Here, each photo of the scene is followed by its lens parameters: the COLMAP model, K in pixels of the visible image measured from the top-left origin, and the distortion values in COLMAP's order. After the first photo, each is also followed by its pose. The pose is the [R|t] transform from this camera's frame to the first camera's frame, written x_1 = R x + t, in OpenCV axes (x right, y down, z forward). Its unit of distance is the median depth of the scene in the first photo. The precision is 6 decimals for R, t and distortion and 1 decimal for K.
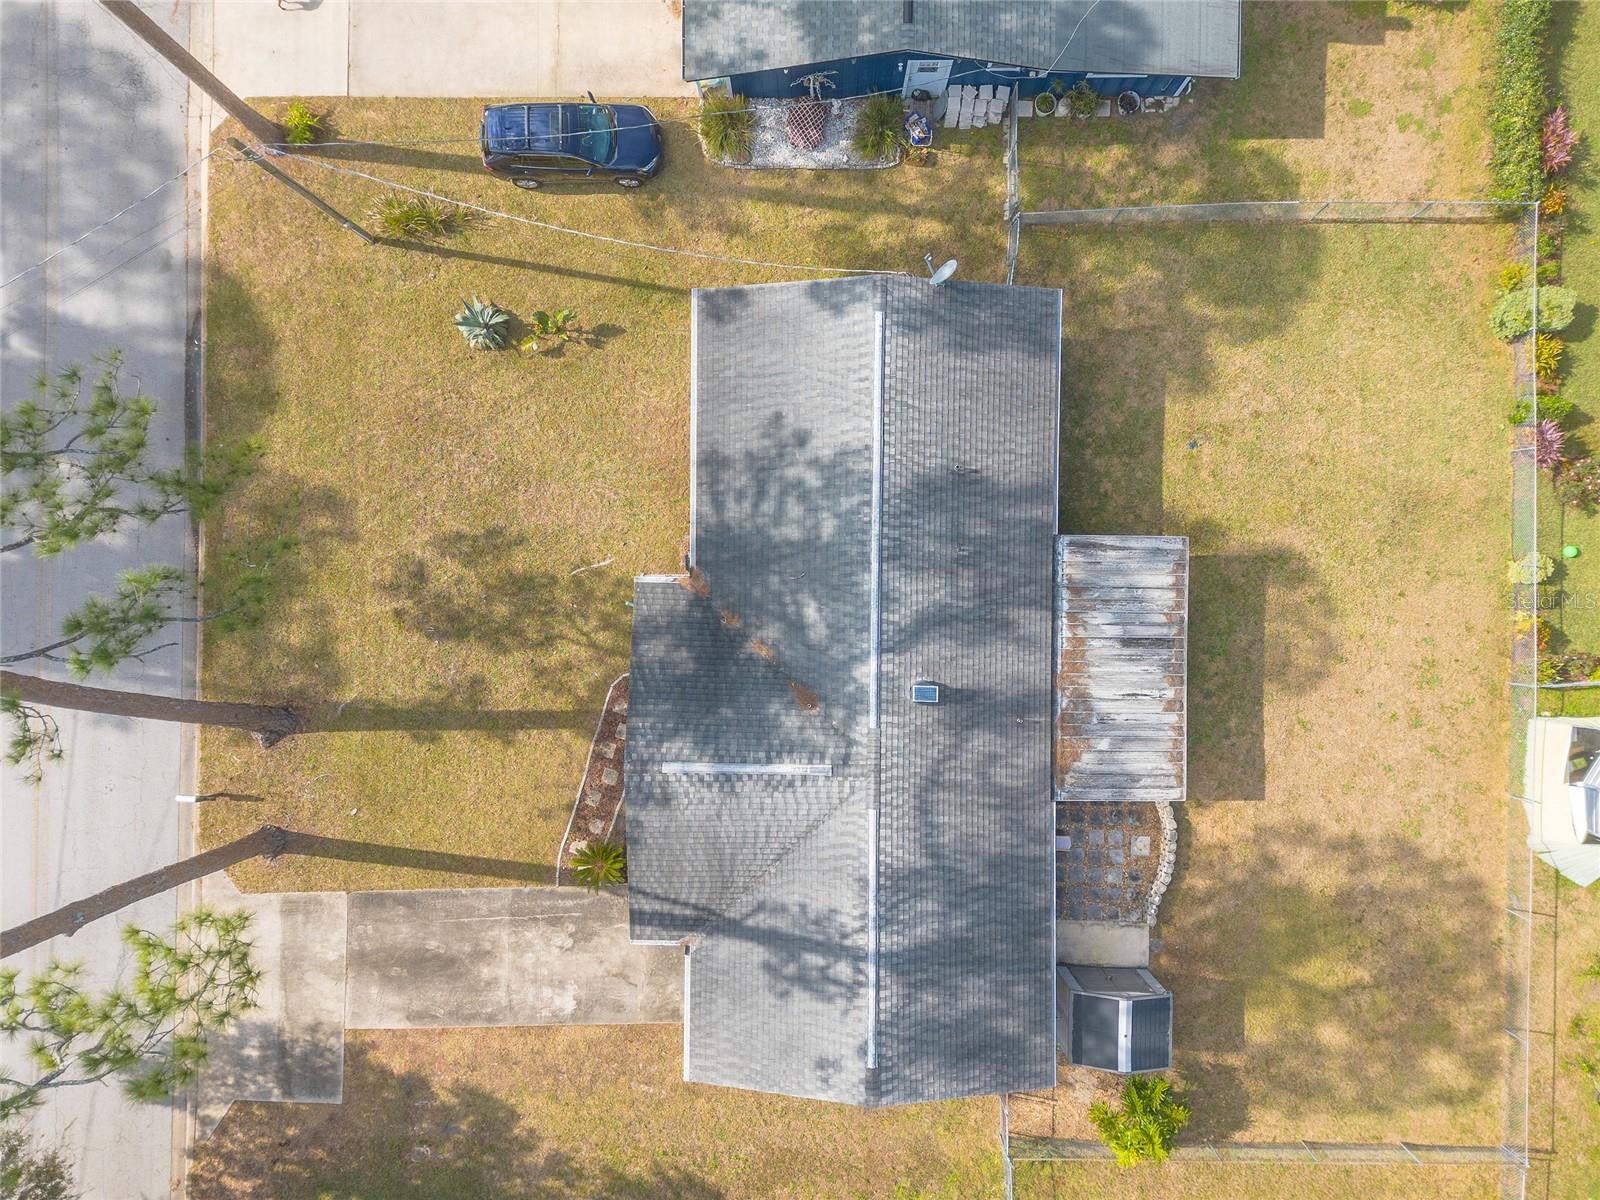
lens RADIAL K [[1113.2, 0, 798.3], [0, 1113.2, 612.6], [0, 0, 1]] dist [0.073575, -0.070558]
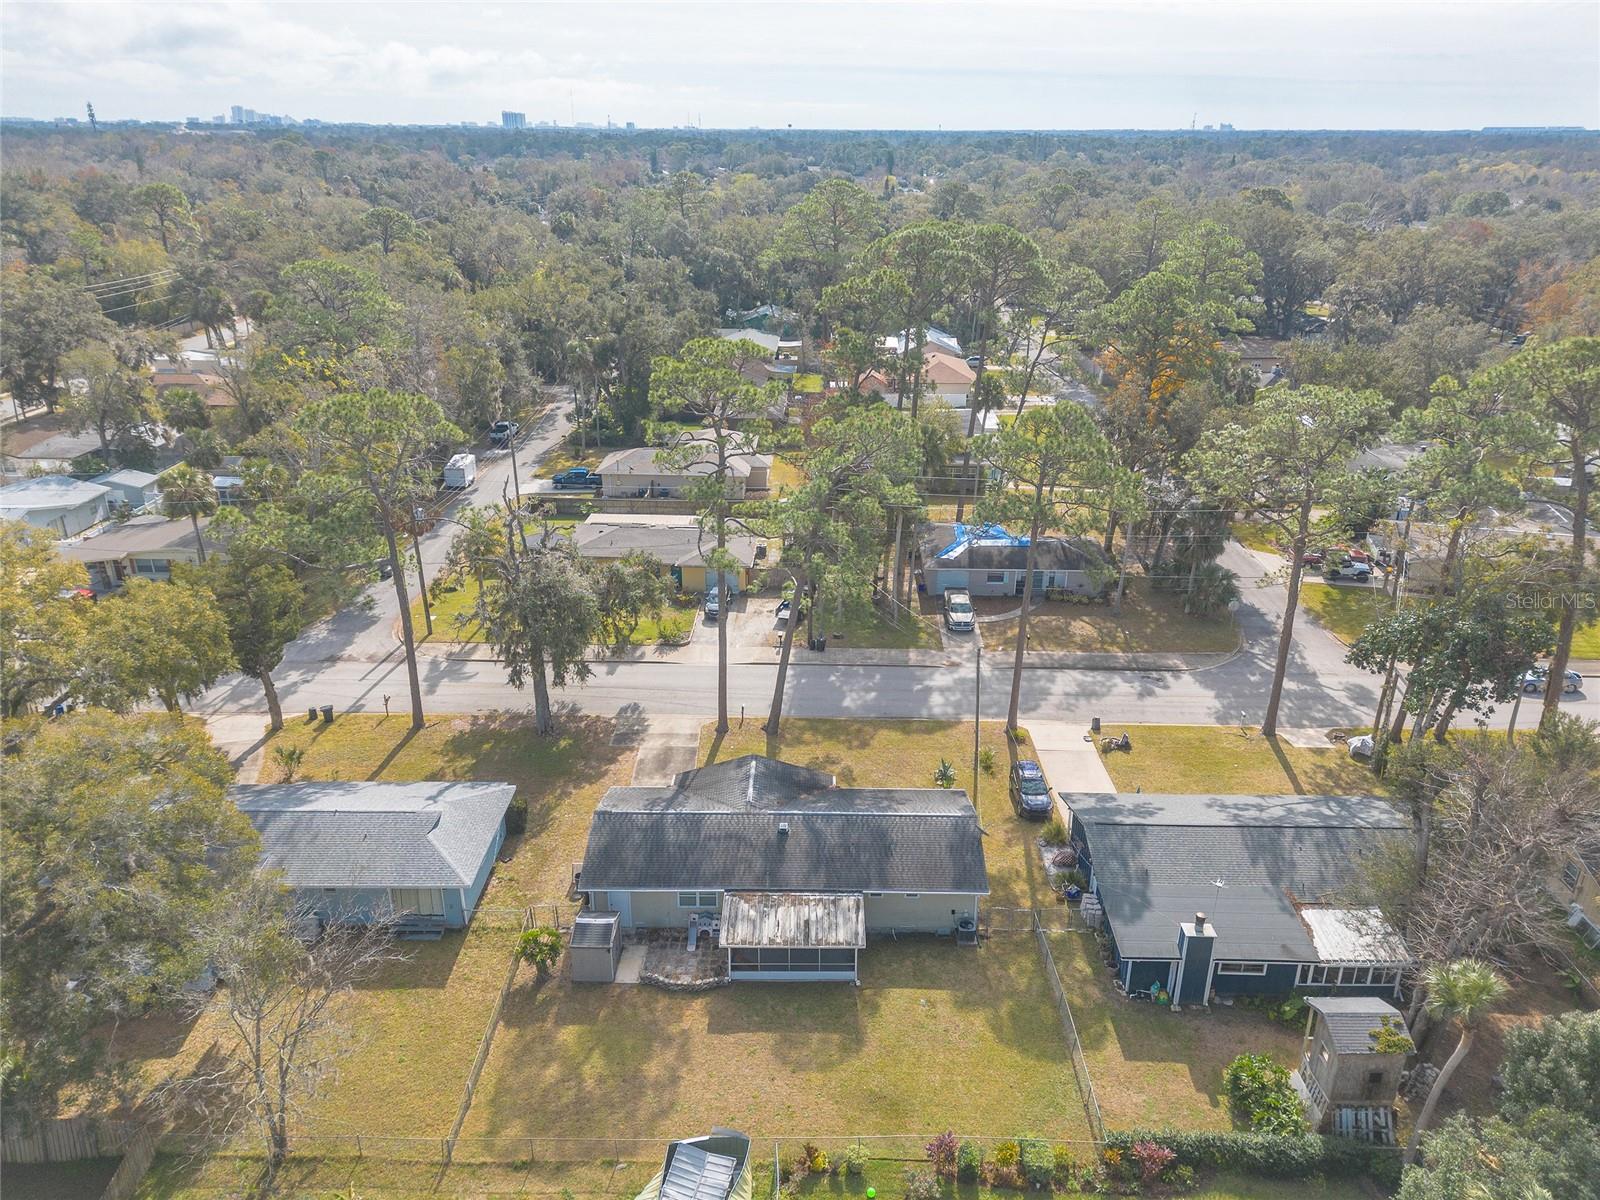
lens RADIAL K [[1135.5, 0, 800.0], [0, 1135.5, 600.0], [0, 0, 1]] dist [0.084056, -0.079391]
pose [[-0.003561, 0.391496, -0.920173, 1.673779], [-0.999978, -0.006572, 0.001074, 0.036057], [-0.005627, 0.920156, 0.391511, -0.212994]]
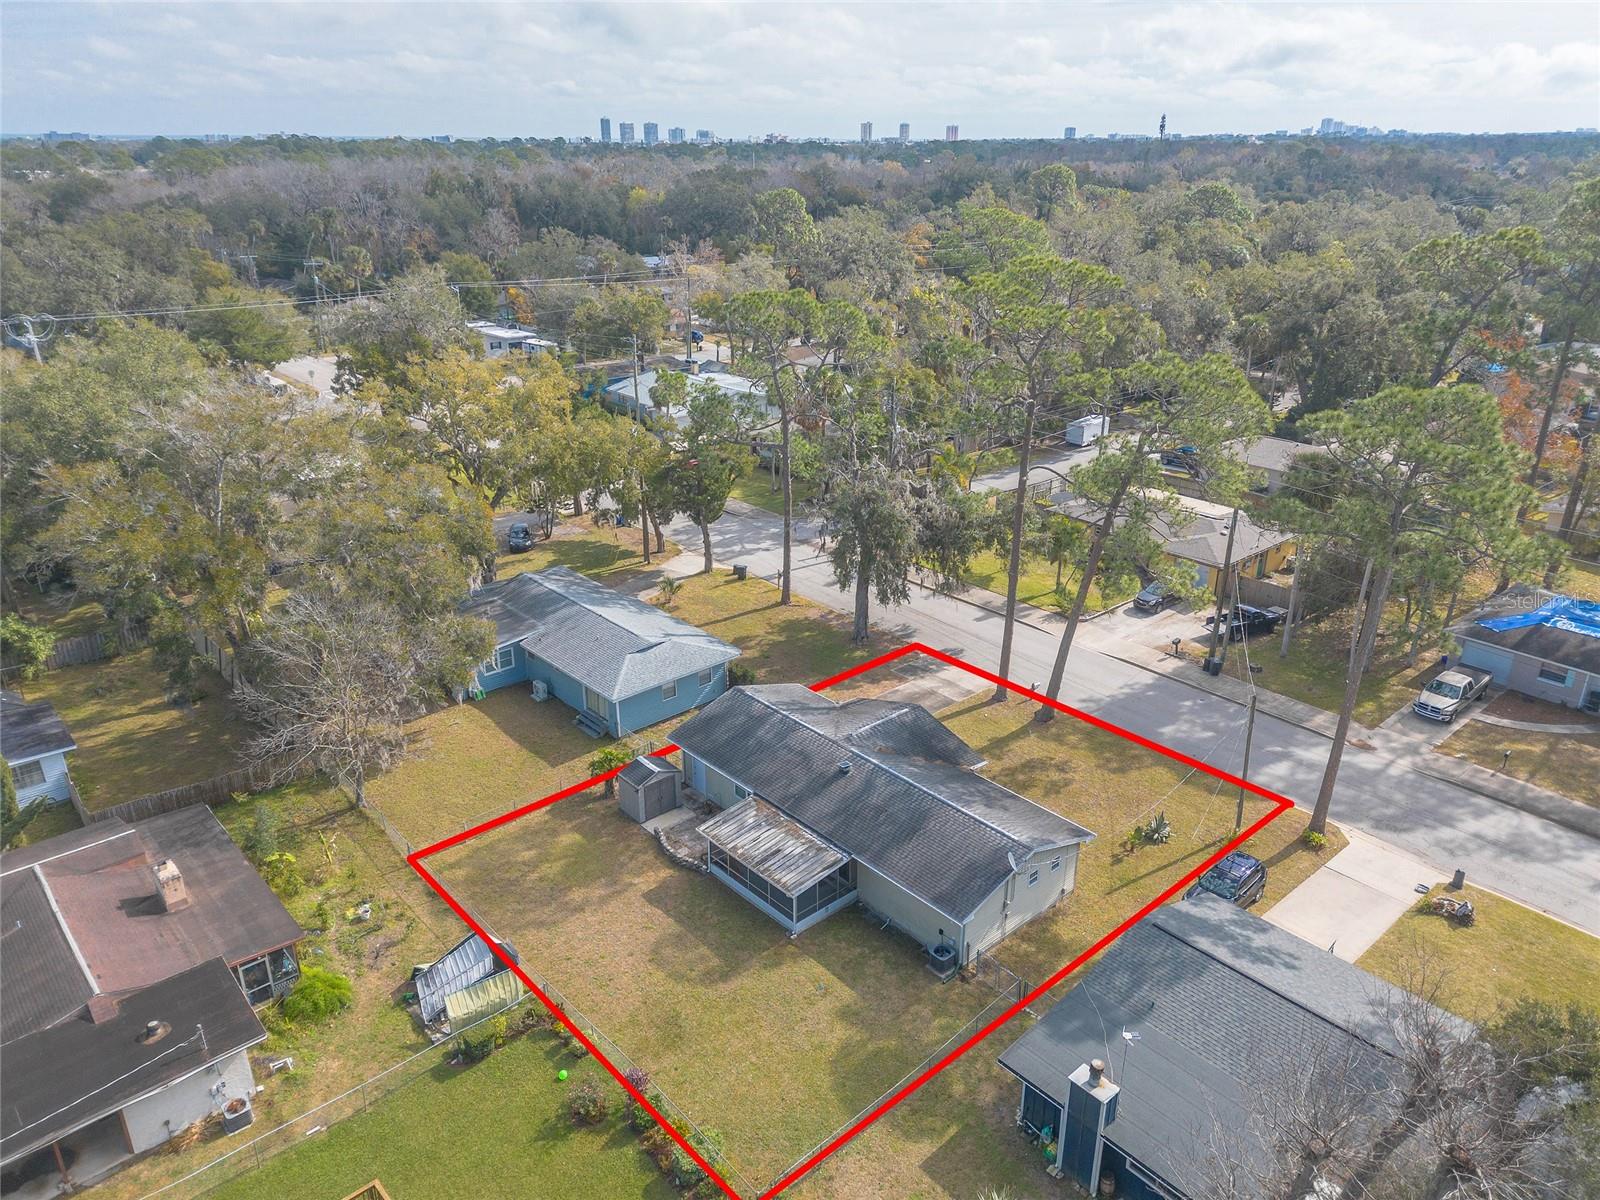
lens RADIAL K [[1152.0, 0, 792.0], [0, 1152.0, 537.5], [0, 0, 1]] dist [0.037686, -0.002996]
pose [[-0.740925, 0.231259, -0.630515, 1.184434], [-0.671537, -0.243568, 0.699794, -1.028828], [0.008261, 0.941910, 0.335765, -0.054044]]
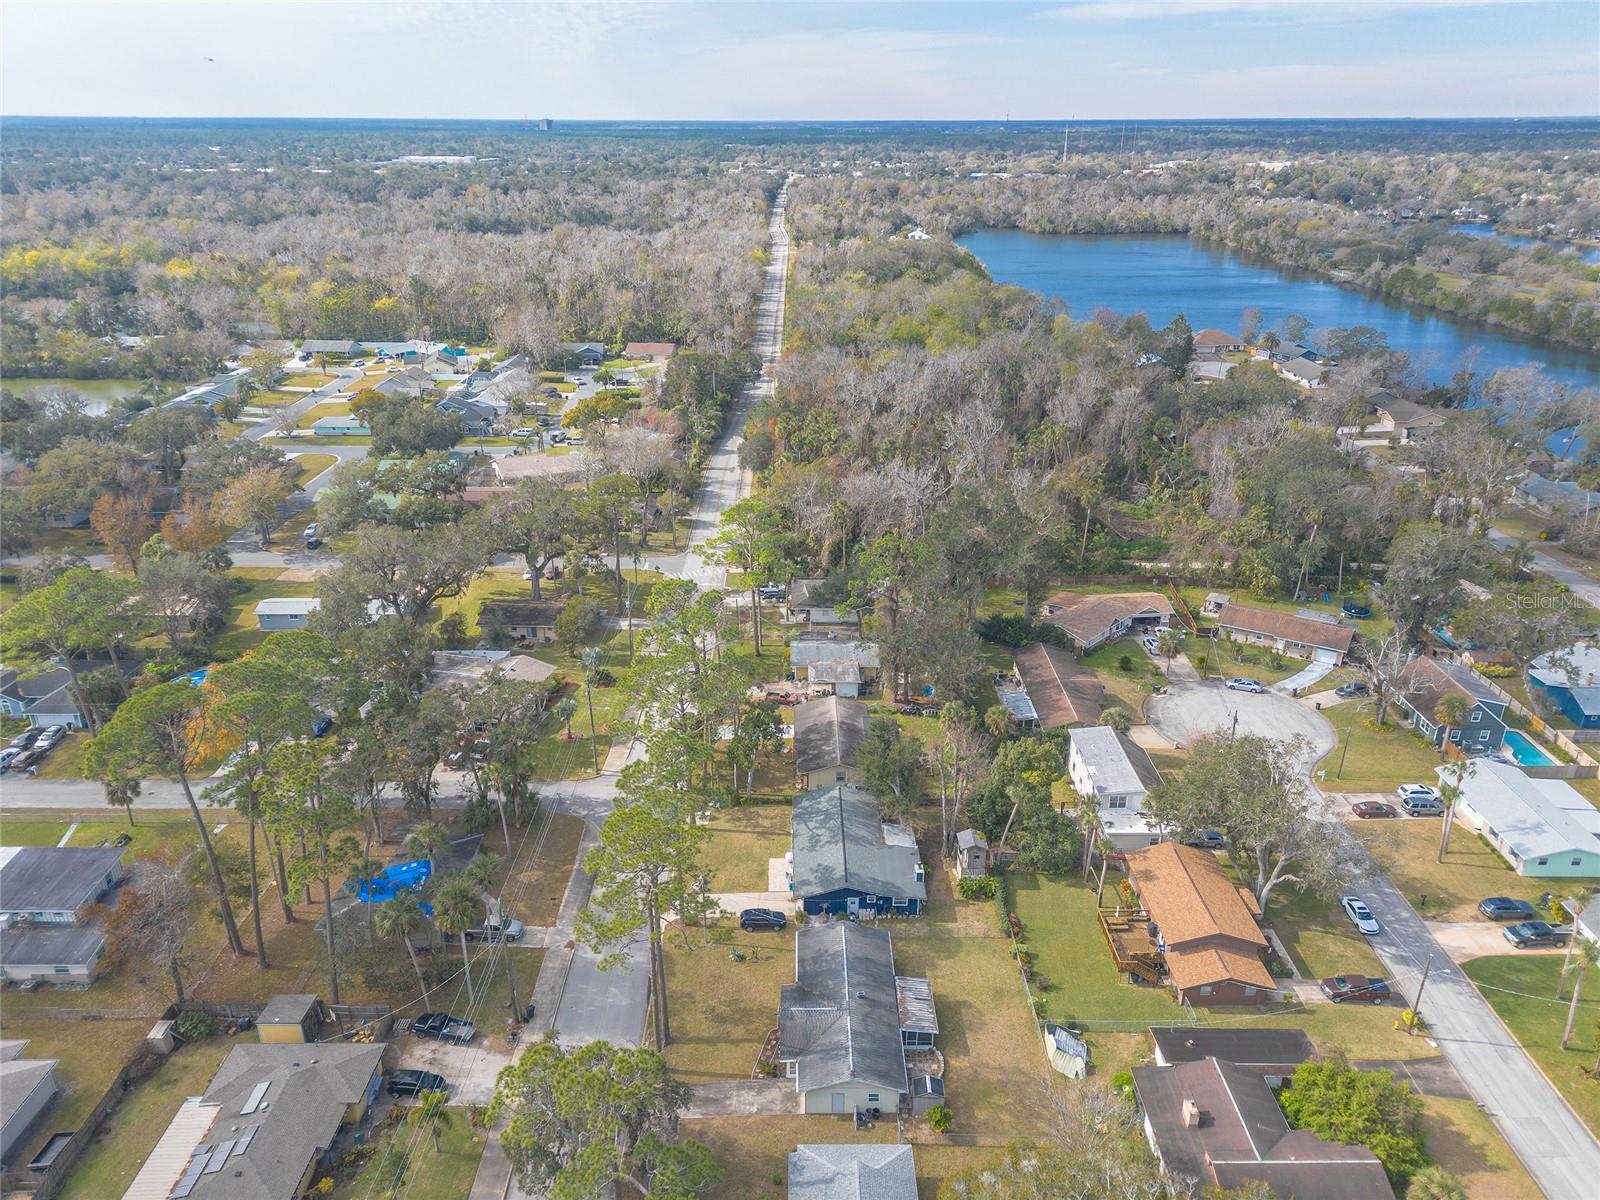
lens RADIAL K [[1113.2, 0, 798.3], [0, 1113.2, 612.6], [0, 0, 1]] dist [0.073575, -0.070558]
pose [[0.999873, 0.004324, 0.015321, -0.139177], [0.012318, 0.399525, -0.916640, 2.620239], [-0.010084, 0.916712, 0.399421, -1.465270]]
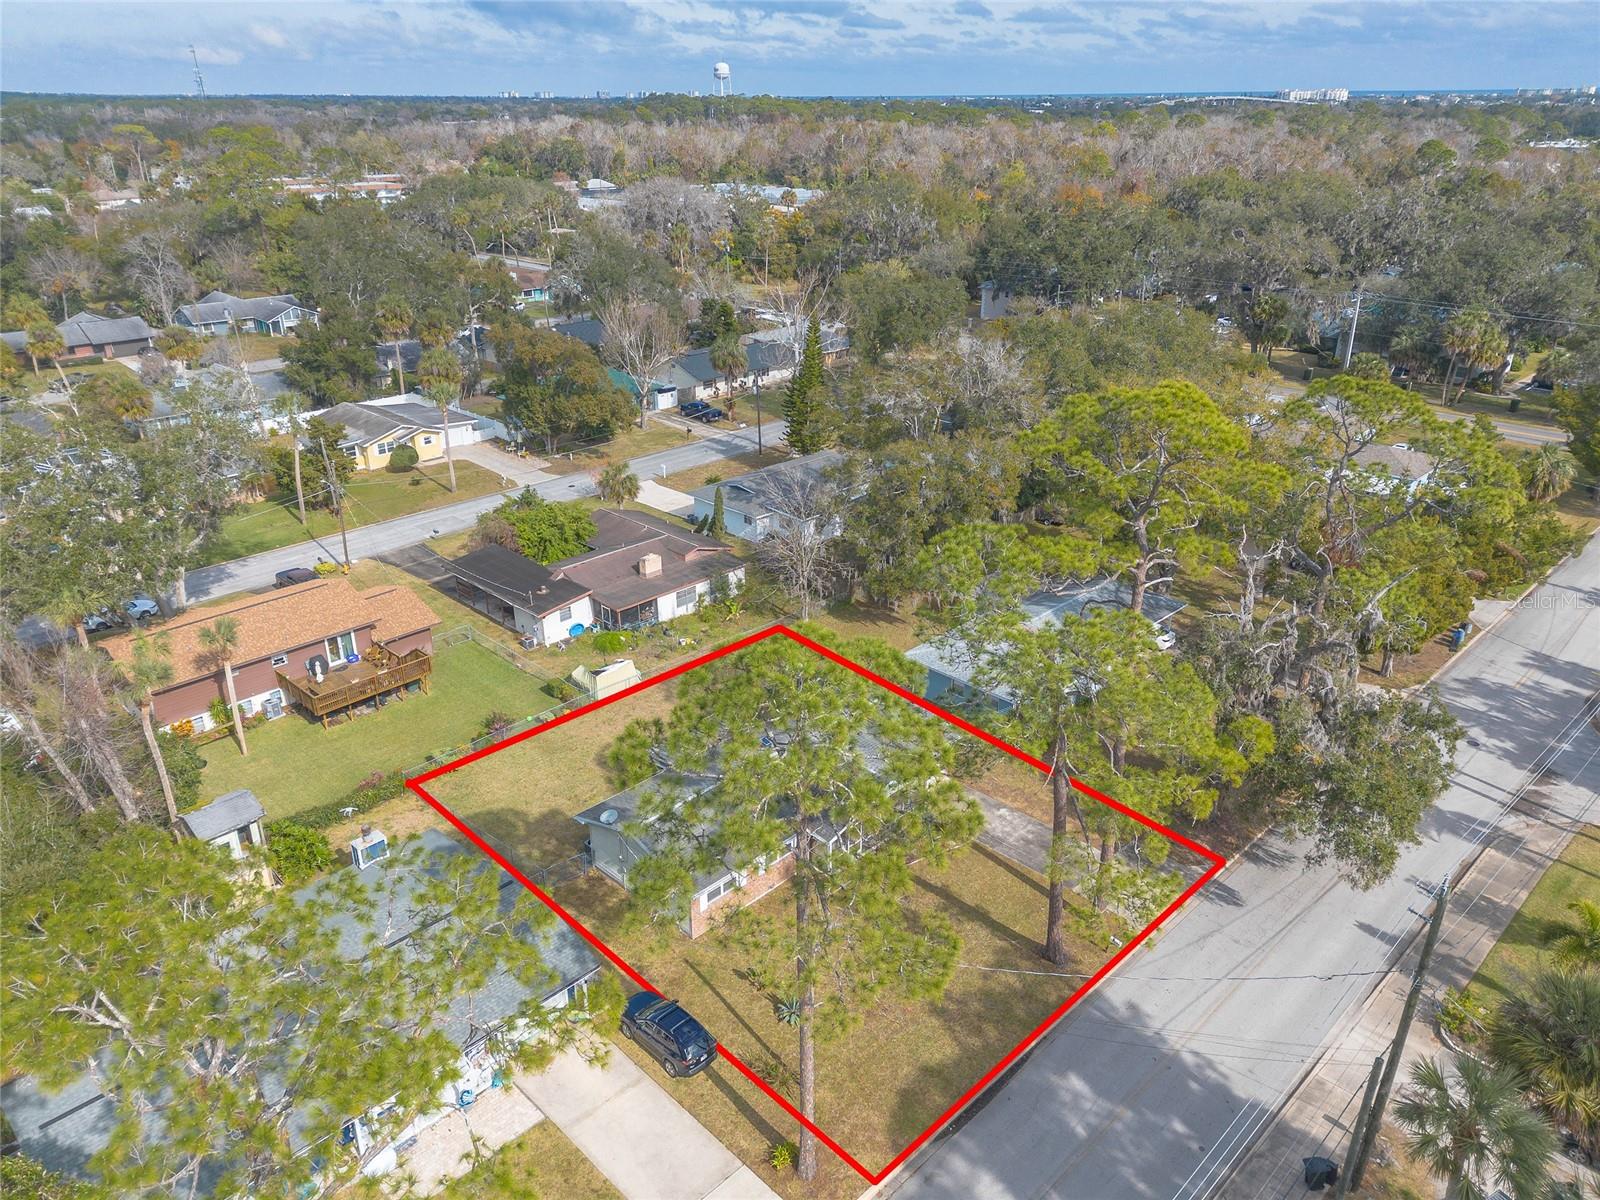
lens RADIAL K [[1135.5, 0, 800.0], [0, 1135.5, 600.0], [0, 0, 1]] dist [0.084056, -0.079391]
pose [[-0.715799, -0.274095, 0.642265, -1.144340], [0.698226, -0.294889, 0.652320, -1.107474], [0.010600, 0.915376, 0.402462, -0.159831]]
